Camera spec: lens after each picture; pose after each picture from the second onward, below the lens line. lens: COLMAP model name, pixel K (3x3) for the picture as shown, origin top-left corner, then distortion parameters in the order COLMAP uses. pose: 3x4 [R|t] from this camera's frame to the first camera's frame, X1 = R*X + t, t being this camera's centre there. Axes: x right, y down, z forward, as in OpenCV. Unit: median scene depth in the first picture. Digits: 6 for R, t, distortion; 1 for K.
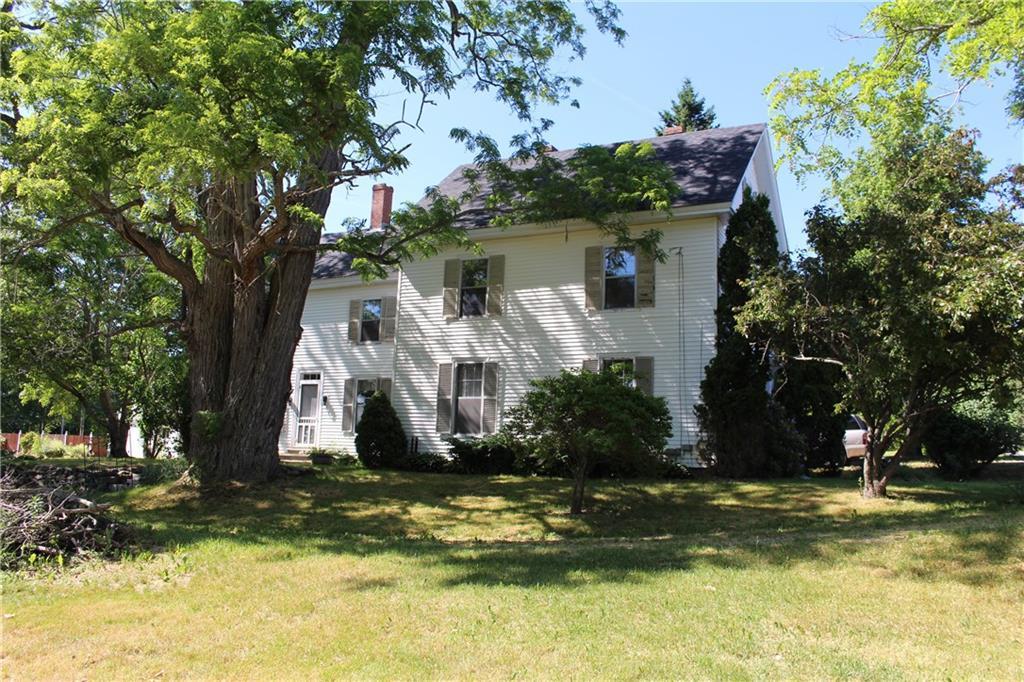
lens RADIAL K [[915.1, 0, 512.0], [0, 915.1, 341.0], [0, 0, 1]] dist [-0.091544, 0.004388]
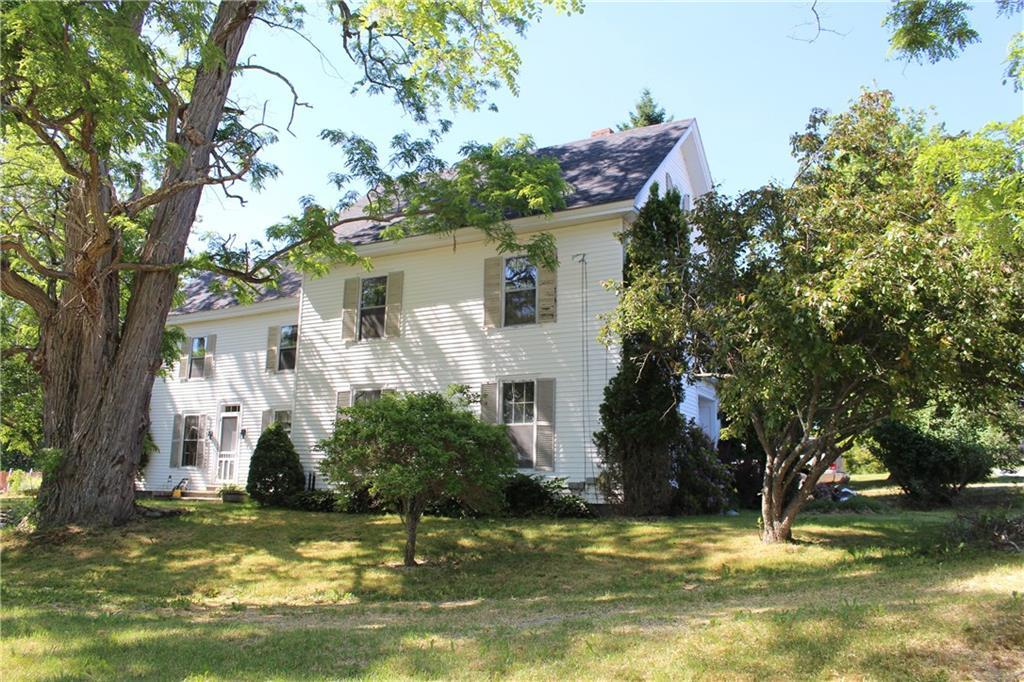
lens RADIAL K [[874.0, 0, 512.0], [0, 874.0, 341.0], [0, 0, 1]] dist [-0.096443, 0.010132]
pose [[0.998577, -0.025360, -0.046914, 0.149754], [0.023689, 0.999077, -0.035829, 0.010448], [0.047779, 0.034667, 0.998256, 0.149282]]
